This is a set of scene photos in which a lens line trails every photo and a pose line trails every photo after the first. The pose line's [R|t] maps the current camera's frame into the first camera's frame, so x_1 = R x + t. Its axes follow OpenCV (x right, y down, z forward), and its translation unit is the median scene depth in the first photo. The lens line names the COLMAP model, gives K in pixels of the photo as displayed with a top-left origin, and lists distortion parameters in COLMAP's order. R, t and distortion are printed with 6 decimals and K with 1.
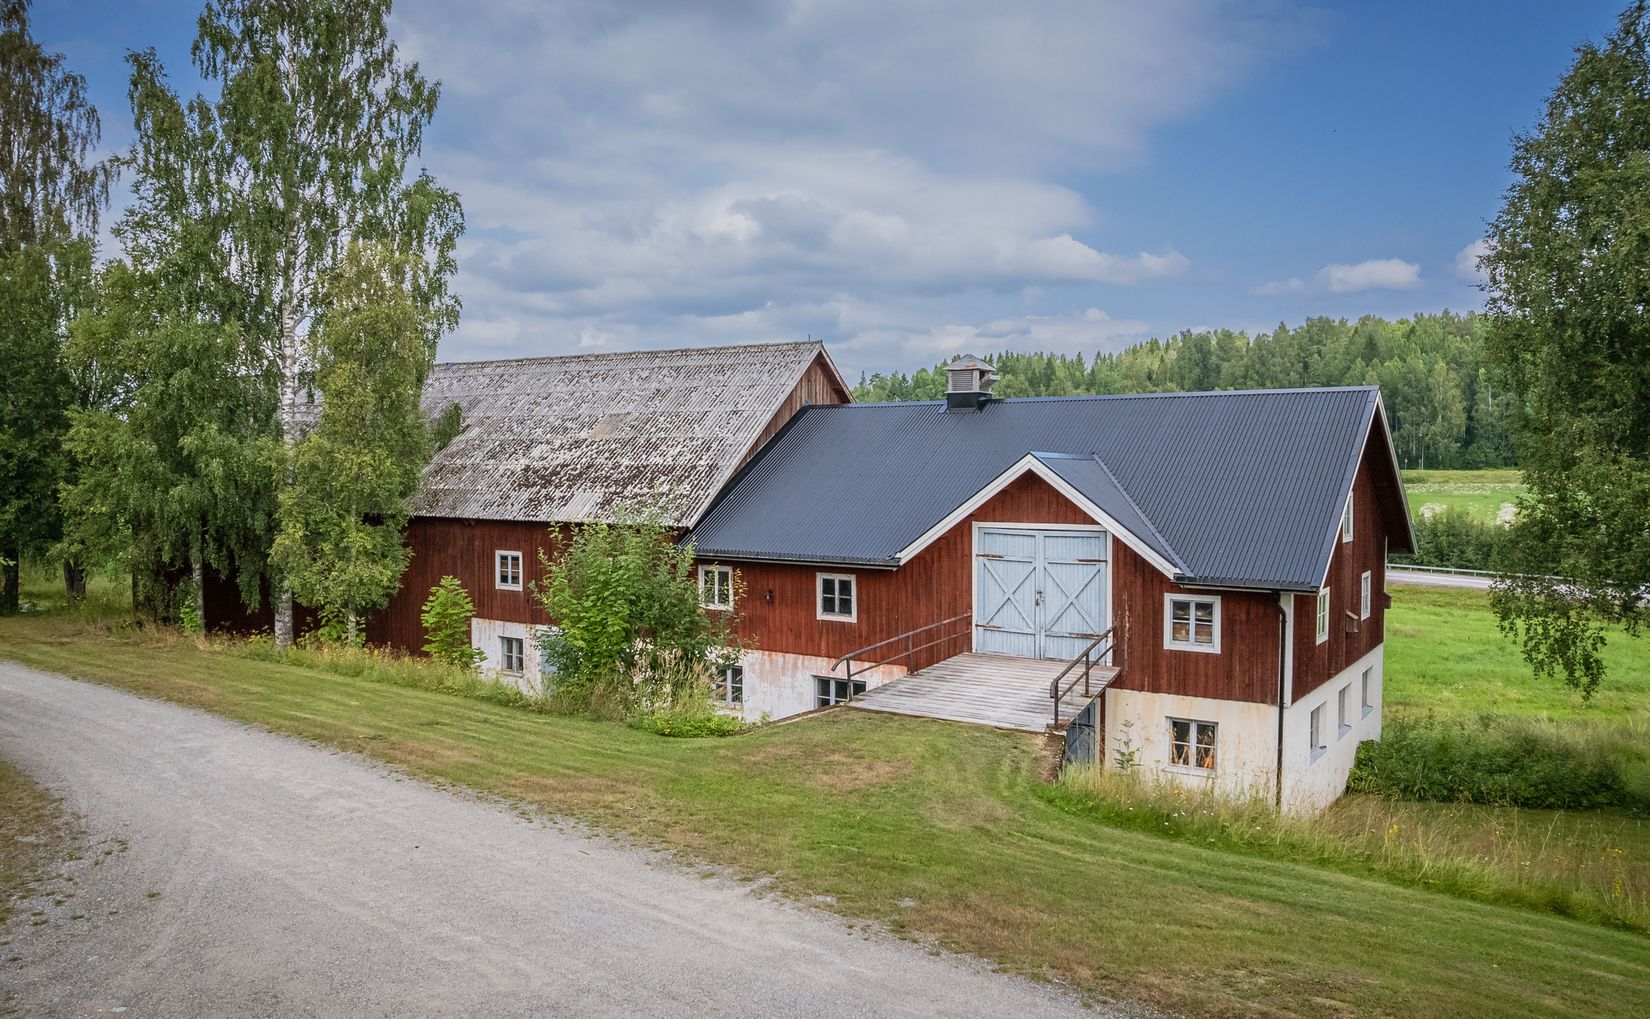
lens RADIAL K [[1290.7, 0, 825.0], [0, 1290.7, 509.5], [0, 0, 1]] dist [-0.042814, -0.000557]
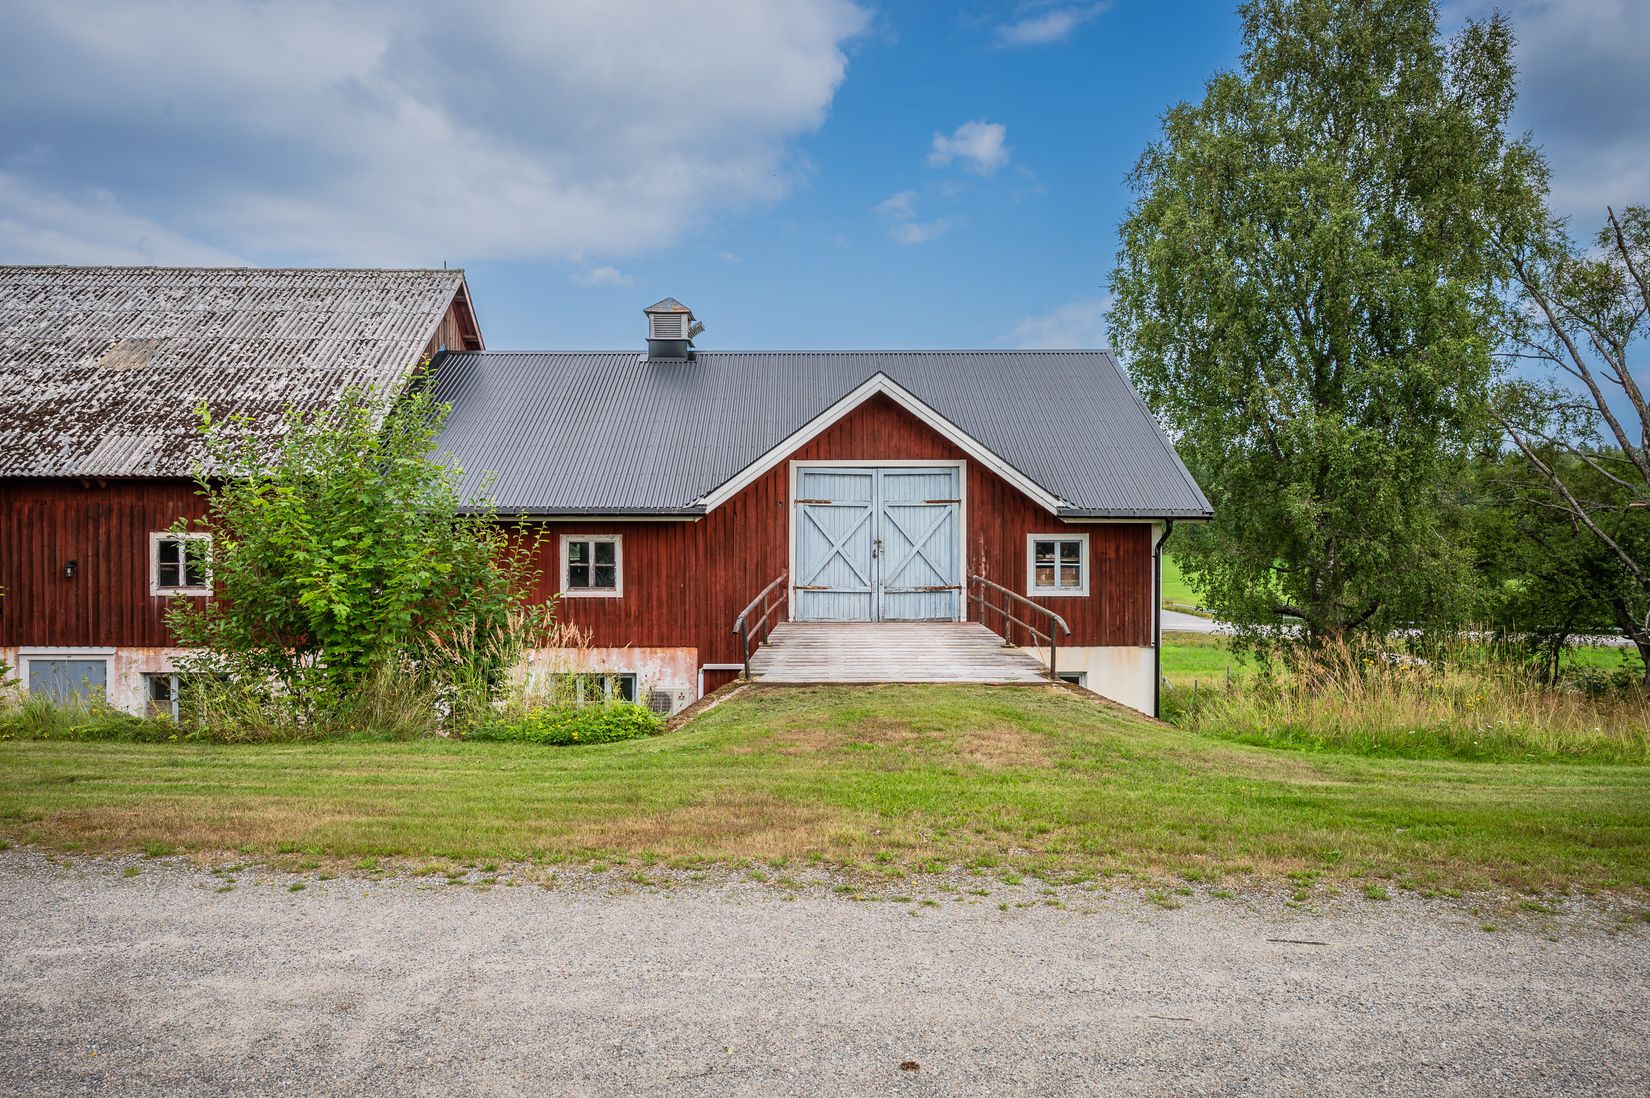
lens RADIAL K [[1050.2, 0, 825.5], [0, 1050.2, 543.1], [0, 0, 1]] dist [0.001077, 0.000150]
pose [[0.813556, -0.001786, 0.581483, -0.253739], [0.028106, 0.998947, -0.036256, 0.086300], [-0.580806, 0.045839, 0.812750, 0.446301]]
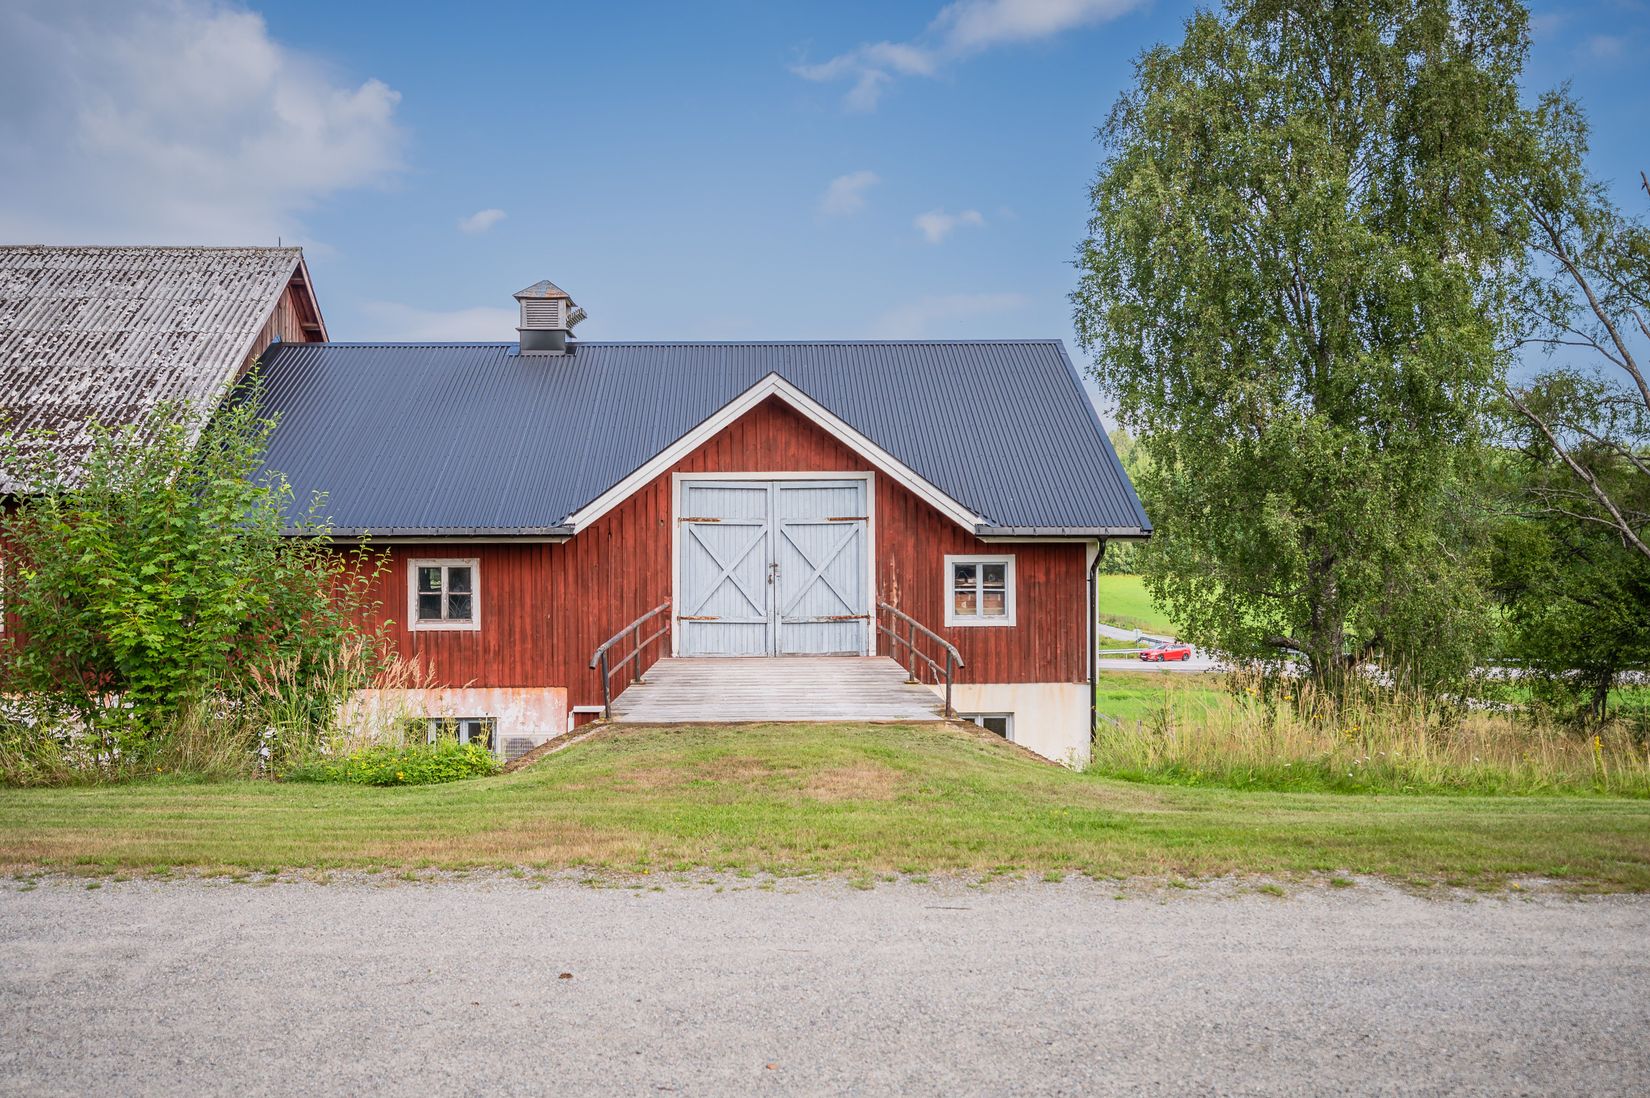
lens RADIAL K [[1345.4, 0, 825.0], [0, 1345.4, 549.0], [0, 0, 1]] dist [0.002056, 0.001403]
pose [[0.799484, 0.001041, 0.600687, -0.265732], [0.033786, 0.998338, -0.046698, 0.089172], [-0.599737, 0.057629, 0.798120, 0.354044]]
